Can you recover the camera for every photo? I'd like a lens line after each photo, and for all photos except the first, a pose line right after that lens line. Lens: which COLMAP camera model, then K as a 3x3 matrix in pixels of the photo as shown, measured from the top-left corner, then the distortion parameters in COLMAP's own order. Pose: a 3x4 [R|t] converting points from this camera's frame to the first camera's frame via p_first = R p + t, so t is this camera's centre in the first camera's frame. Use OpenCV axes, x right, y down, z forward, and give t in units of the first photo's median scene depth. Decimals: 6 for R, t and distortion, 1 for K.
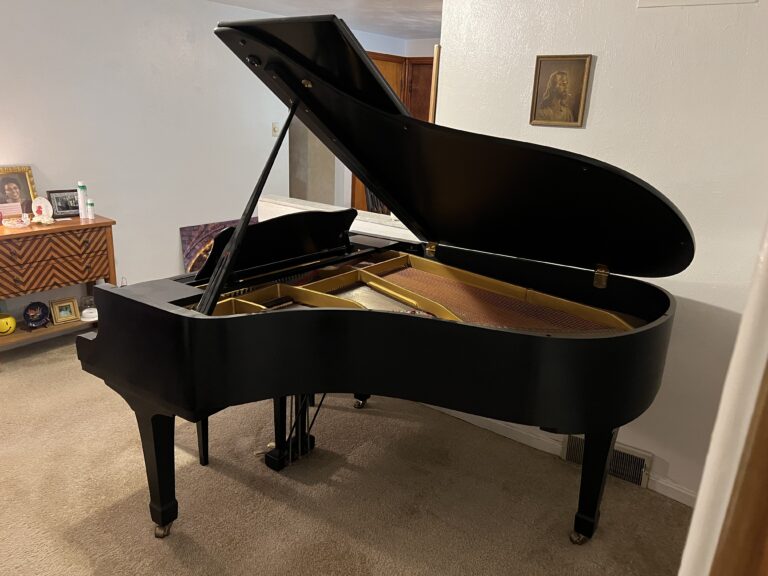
lens RADIAL K [[580.8, 0, 381.9], [0, 580.8, 292.6], [0, 0, 1]] dist [0.033564, -0.043341]
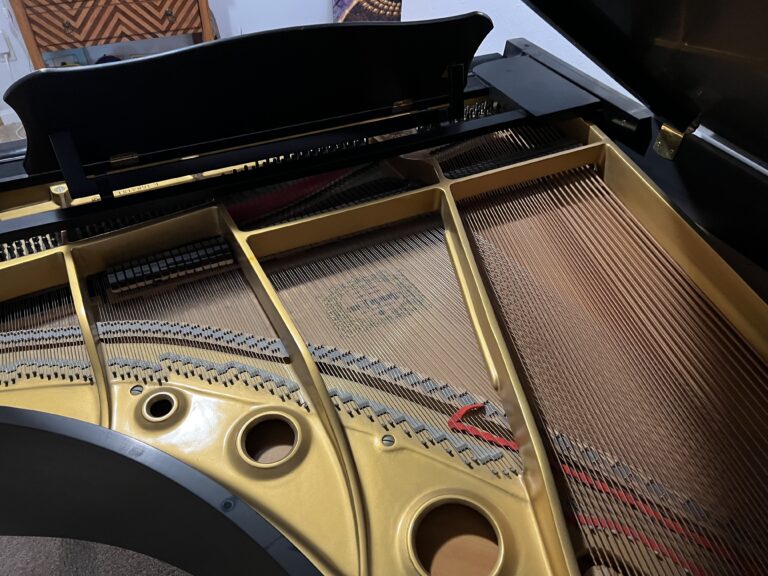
lens RADIAL K [[580.8, 0, 385.8], [0, 580.8, 286.2], [0, 0, 1]] dist [0.033564, -0.043341]
pose [[0.892189, 0.311800, -0.326773, 0.079922], [-0.143066, 0.881326, 0.450330, -0.149962], [0.428406, -0.355029, 0.830917, 0.575732]]
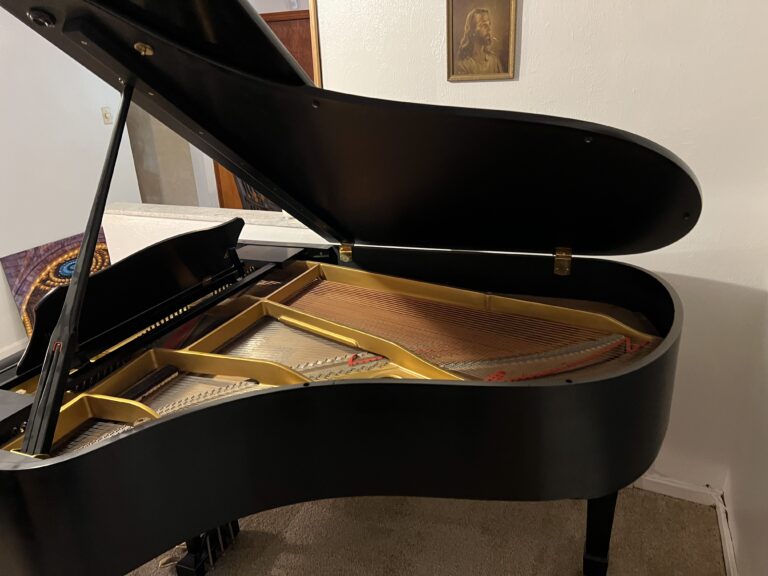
lens RADIAL K [[580.8, 0, 386.8], [0, 580.8, 292.7], [0, 0, 1]] dist [0.033564, -0.043341]
pose [[0.963566, -0.169378, 0.207006, -0.035662], [0.156800, 0.984713, 0.075852, -0.076748], [-0.216689, -0.040630, 0.975395, 0.227566]]
